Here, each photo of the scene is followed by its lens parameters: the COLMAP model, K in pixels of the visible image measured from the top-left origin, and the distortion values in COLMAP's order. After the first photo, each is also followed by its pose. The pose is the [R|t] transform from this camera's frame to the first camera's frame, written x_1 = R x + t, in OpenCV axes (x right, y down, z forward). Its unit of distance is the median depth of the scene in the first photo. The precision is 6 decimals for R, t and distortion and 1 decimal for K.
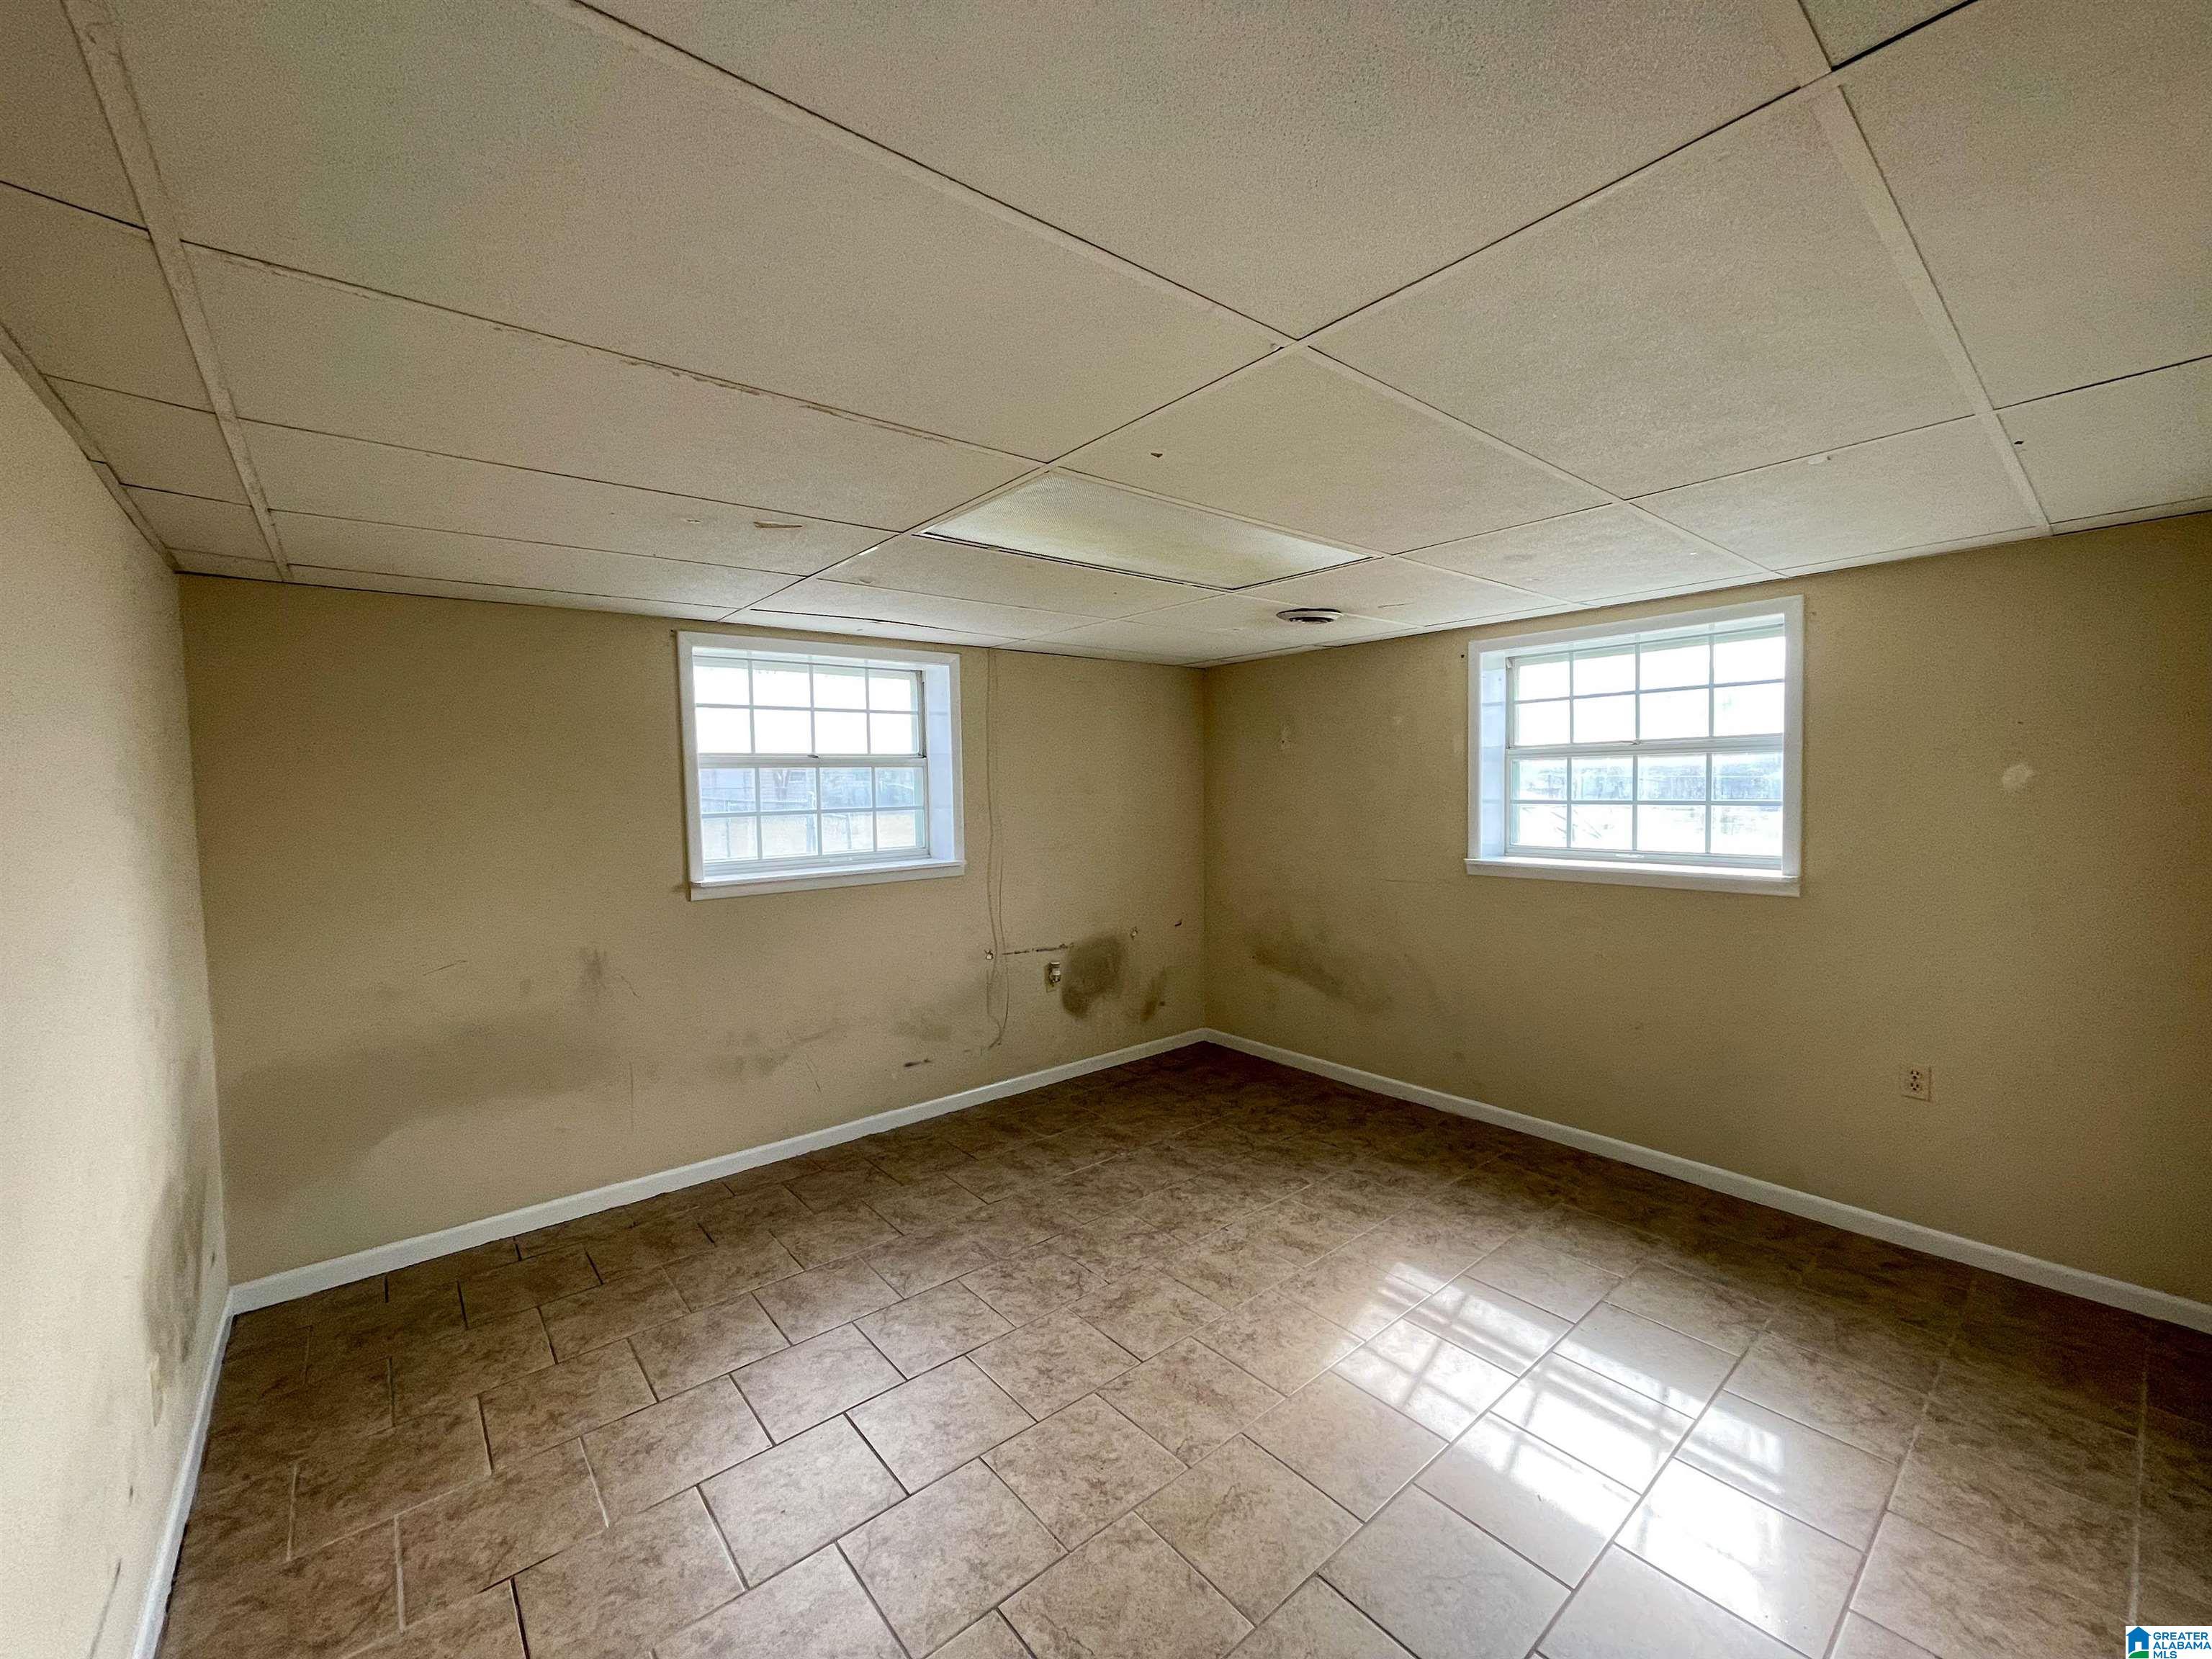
lens RADIAL K [[889.5, 0, 1109.8], [0, 889.5, 829.7], [0, 0, 1]] dist [-0.004294, 0.000142]
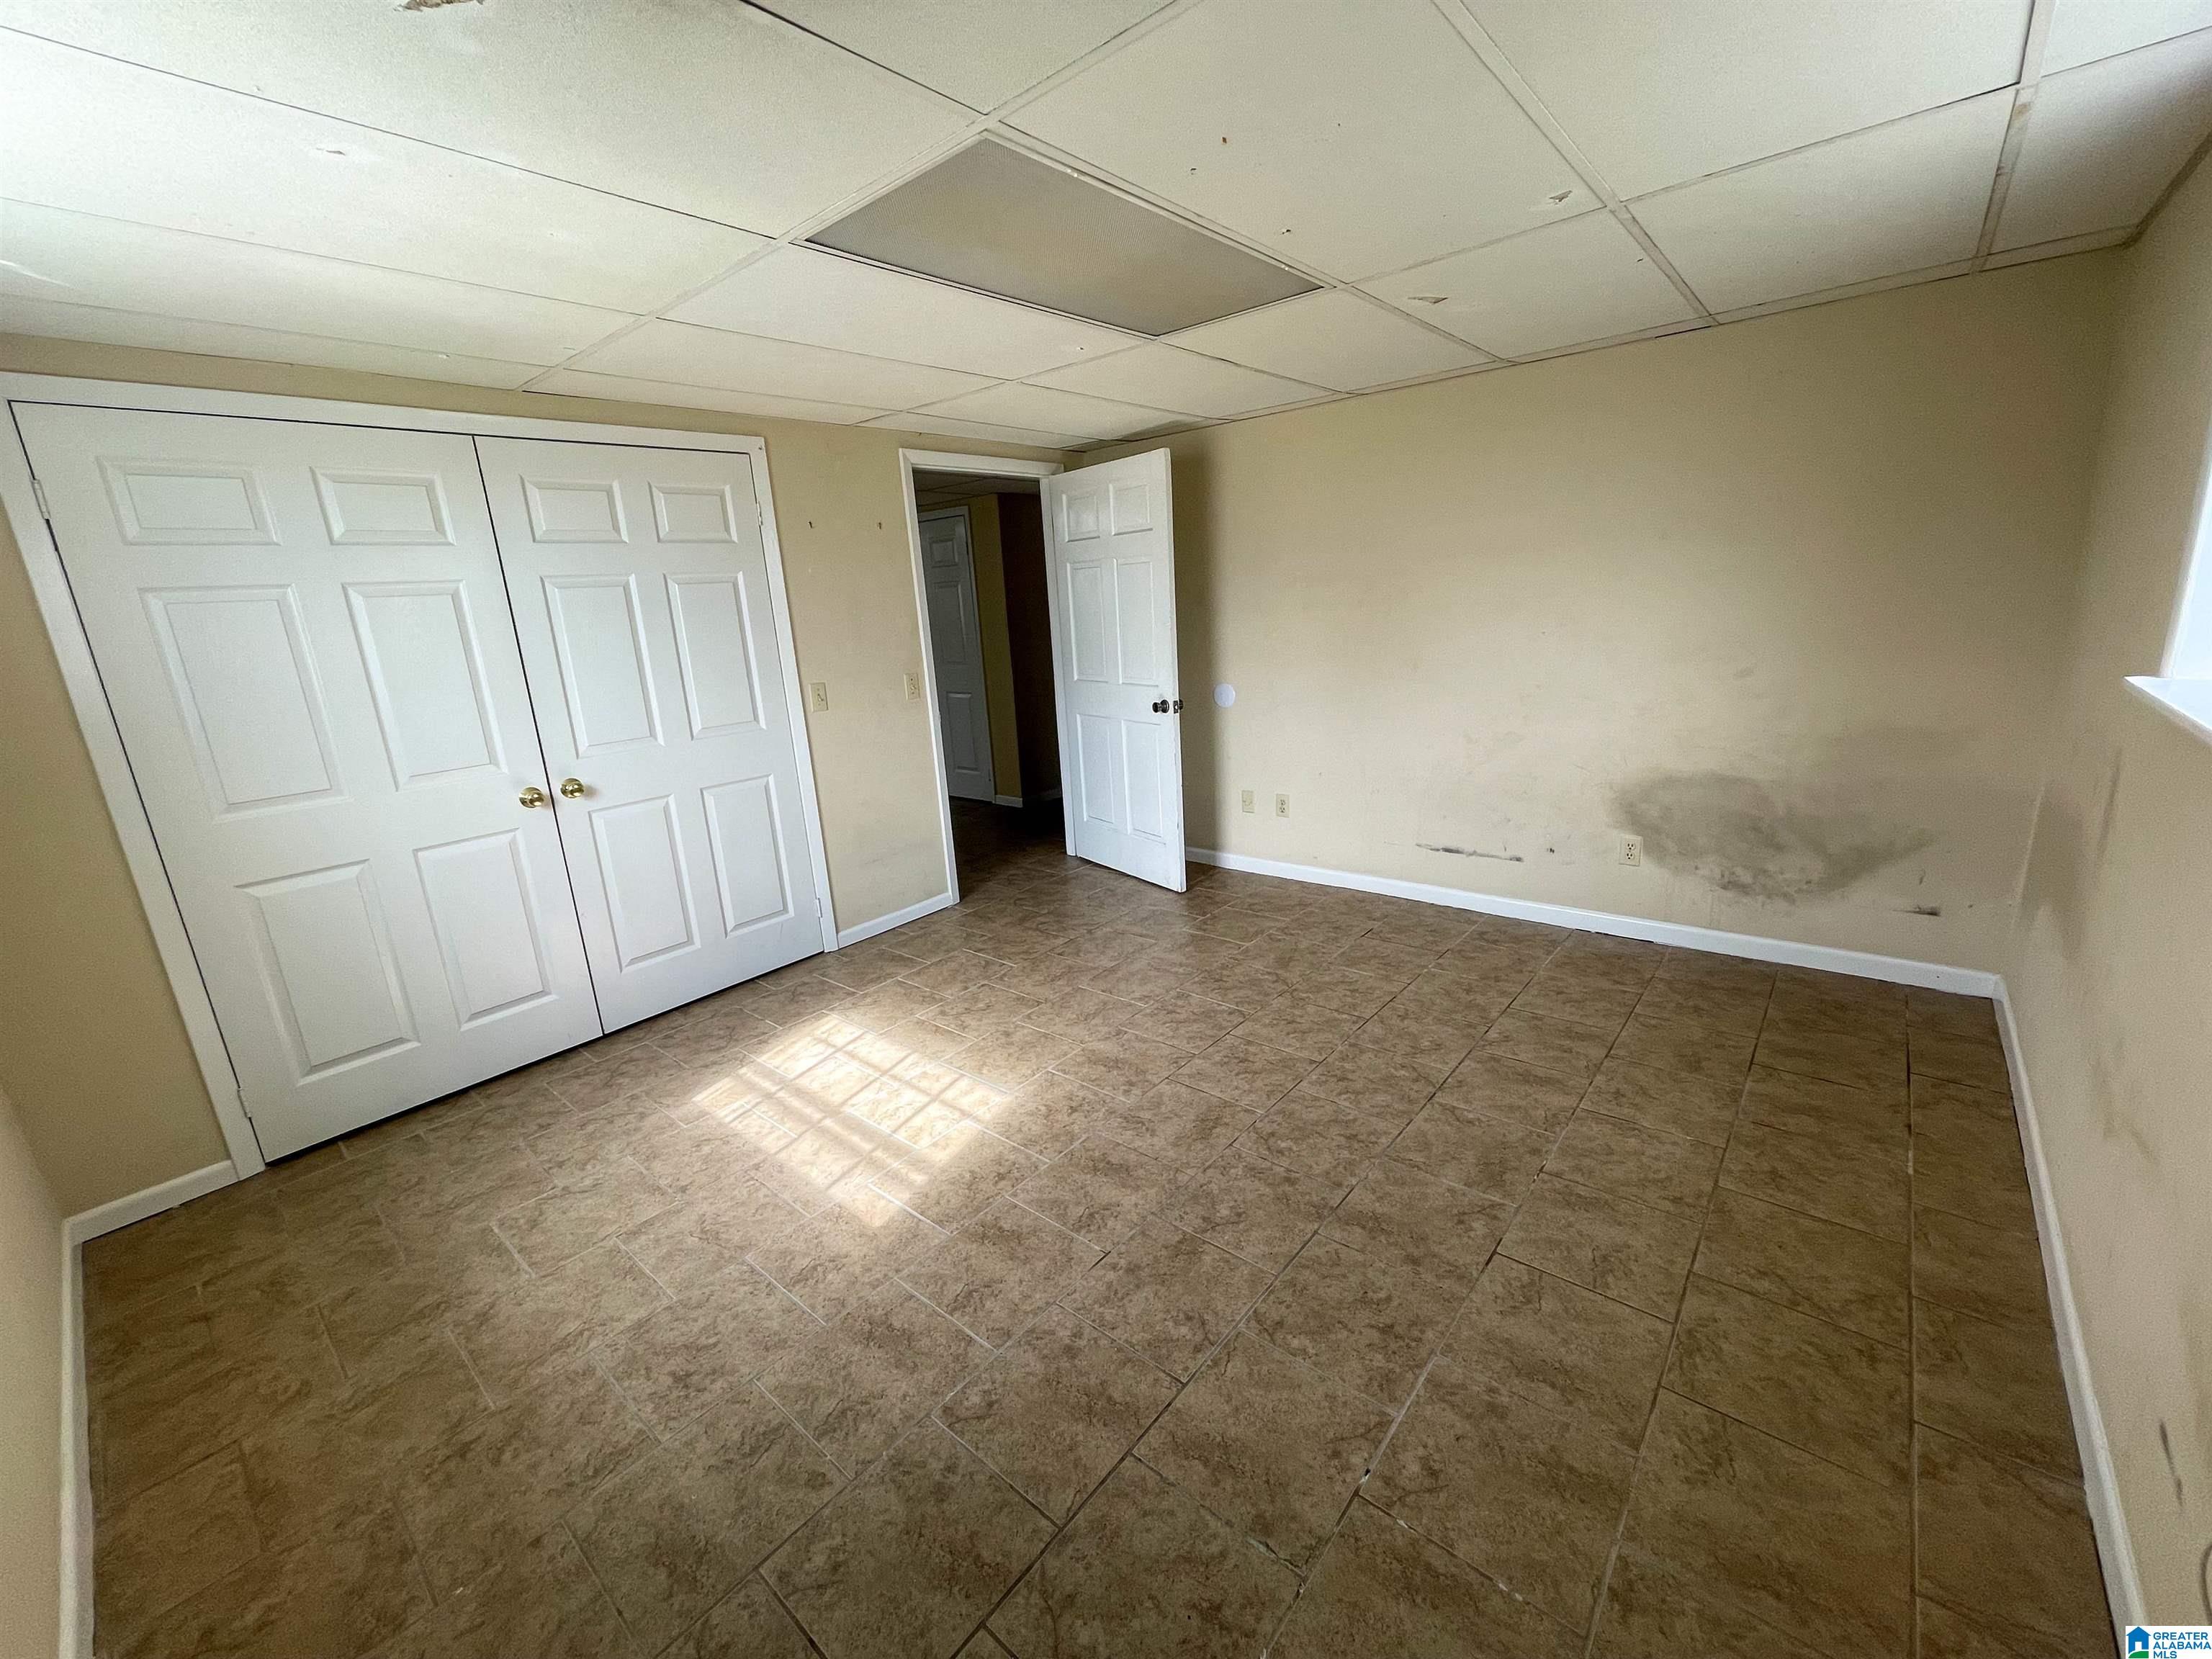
lens RADIAL K [[889.5, 0, 1099.5], [0, 889.5, 819.1], [0, 0, 1]] dist [-0.004294, 0.000142]
pose [[-0.984599, 0.116362, -0.130477, 0.197563], [0.072580, 0.951032, 0.300449, -0.064948], [0.159049, 0.286352, -0.944831, 1.665153]]
